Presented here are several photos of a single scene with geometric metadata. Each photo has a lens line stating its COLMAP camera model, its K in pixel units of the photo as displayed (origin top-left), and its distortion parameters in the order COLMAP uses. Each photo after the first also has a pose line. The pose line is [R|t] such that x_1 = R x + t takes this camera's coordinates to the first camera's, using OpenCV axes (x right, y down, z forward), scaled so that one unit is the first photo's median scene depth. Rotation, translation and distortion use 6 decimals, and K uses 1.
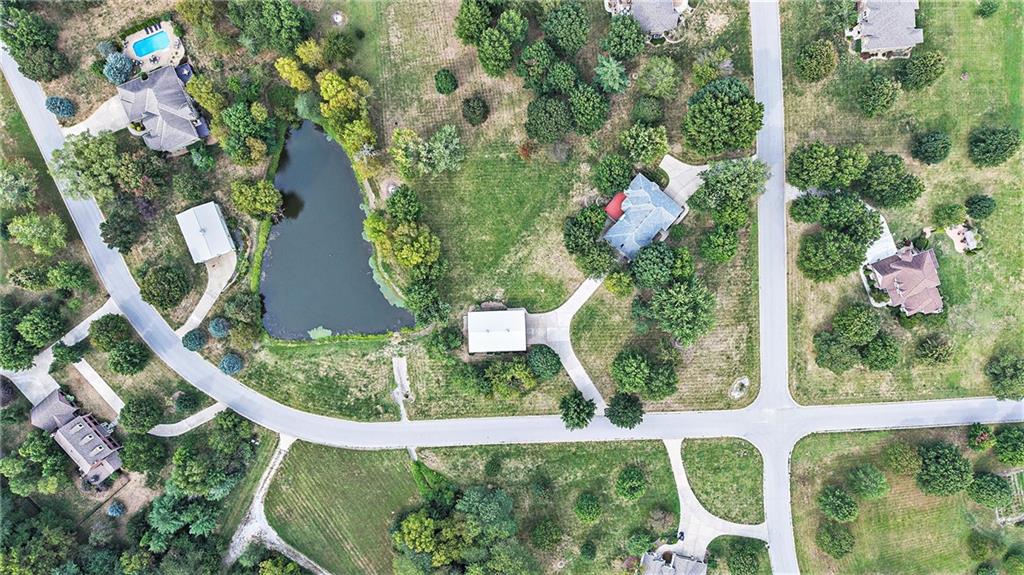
lens RADIAL K [[690.0, 0, 512.5], [0, 690.0, 283.6], [0, 0, 1]] dist [0.019555, -0.021114]
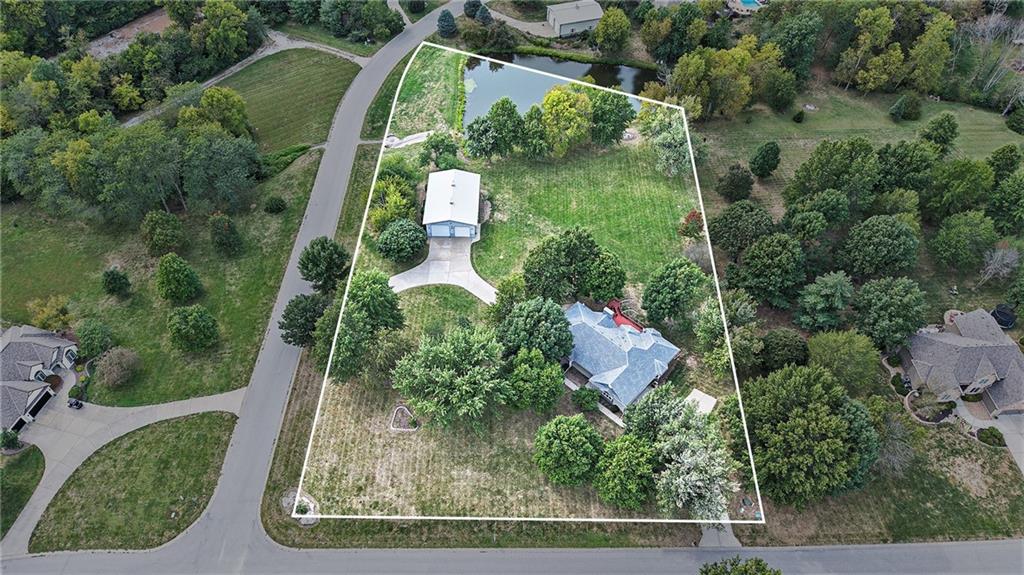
lens RADIAL K [[690.0, 0, 512.5], [0, 690.0, 283.6], [0, 0, 1]] dist [0.019555, -0.021114]
pose [[-0.046193, 0.743741, -0.666870, 0.547979], [-0.998571, -0.052338, 0.010799, -0.010851], [-0.026871, 0.666416, 0.745096, 0.476851]]
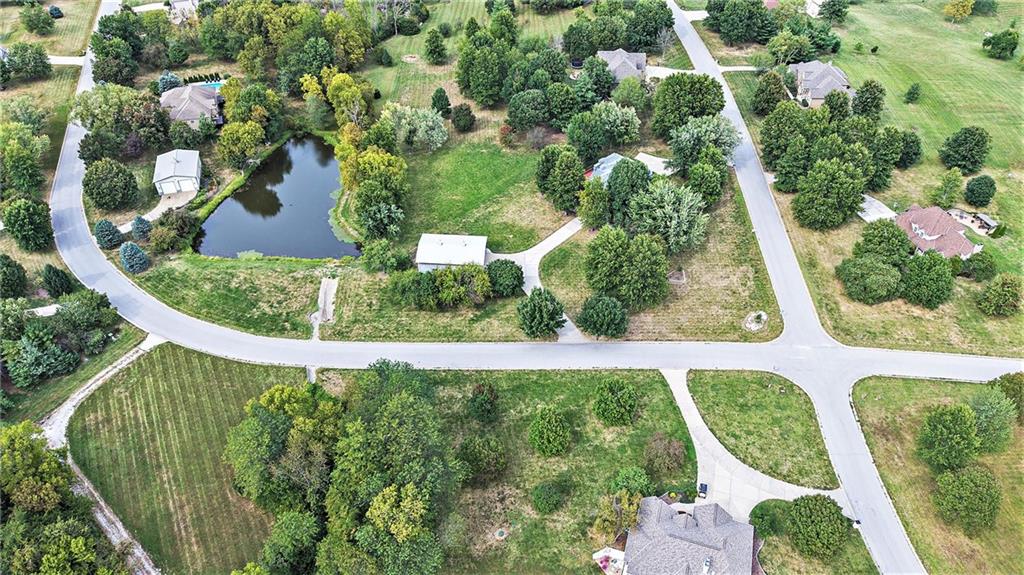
lens RADIAL K [[690.0, 0, 512.5], [0, 690.0, 283.6], [0, 0, 1]] dist [0.019555, -0.021114]
pose [[0.996179, 0.048434, -0.072674, 0.113738], [-0.086734, 0.646129, -0.758284, 0.722990], [0.010231, 0.761690, 0.647861, 0.469848]]
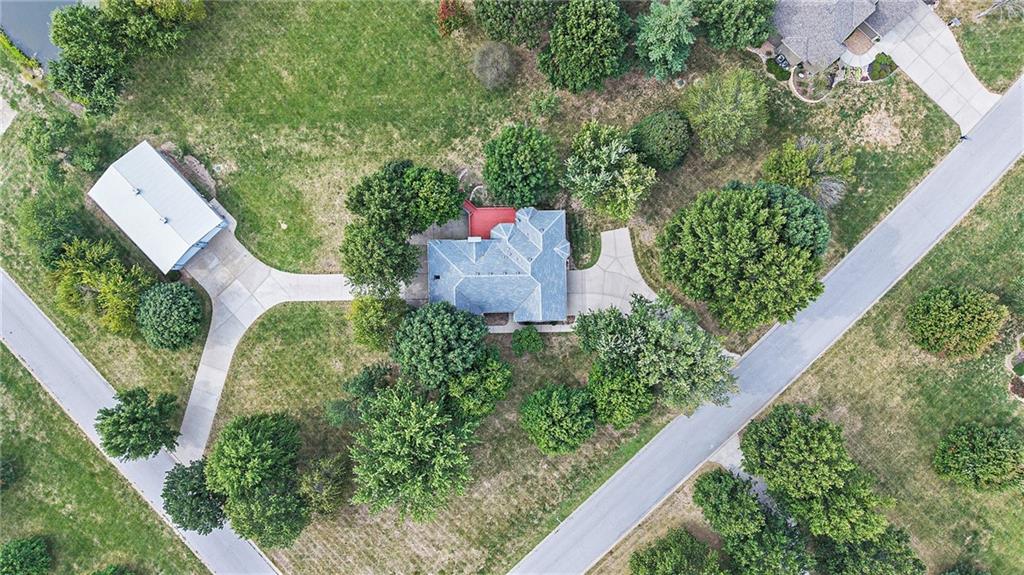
lens RADIAL K [[690.0, 0, 512.5], [0, 690.0, 283.6], [0, 0, 1]] dist [0.019555, -0.021114]
pose [[0.660072, 0.751202, -0.000436, 0.193175], [-0.751106, 0.659978, -0.016395, -0.083656], [-0.012028, 0.011149, 0.999866, 0.468157]]
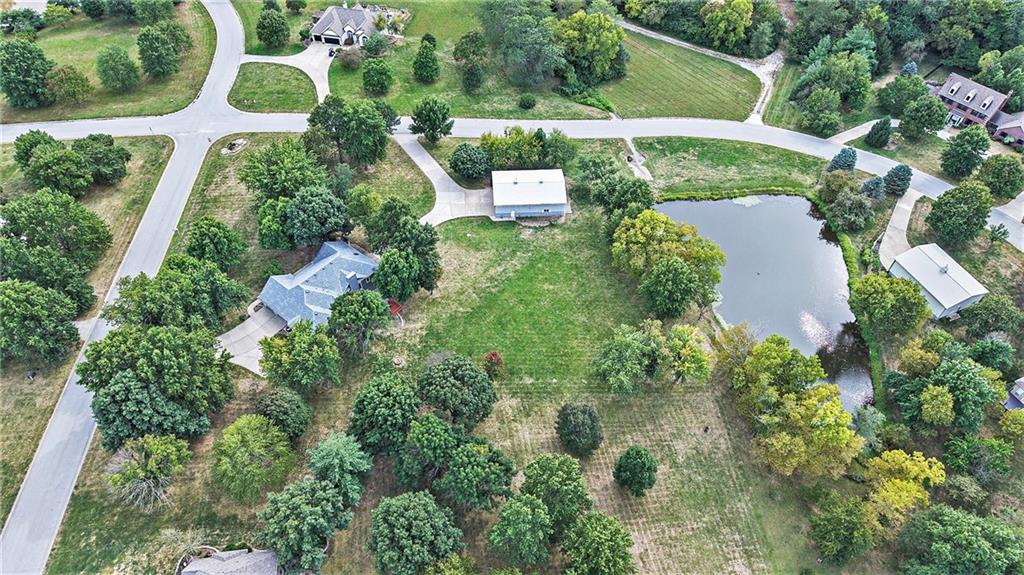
lens RADIAL K [[690.0, 0, 512.5], [0, 690.0, 283.6], [0, 0, 1]] dist [0.019555, -0.021114]
pose [[-0.999085, -0.007583, -0.042102, 0.027982], [-0.021354, -0.764386, 0.644405, -0.516811], [-0.037069, 0.644714, 0.763524, 0.456109]]
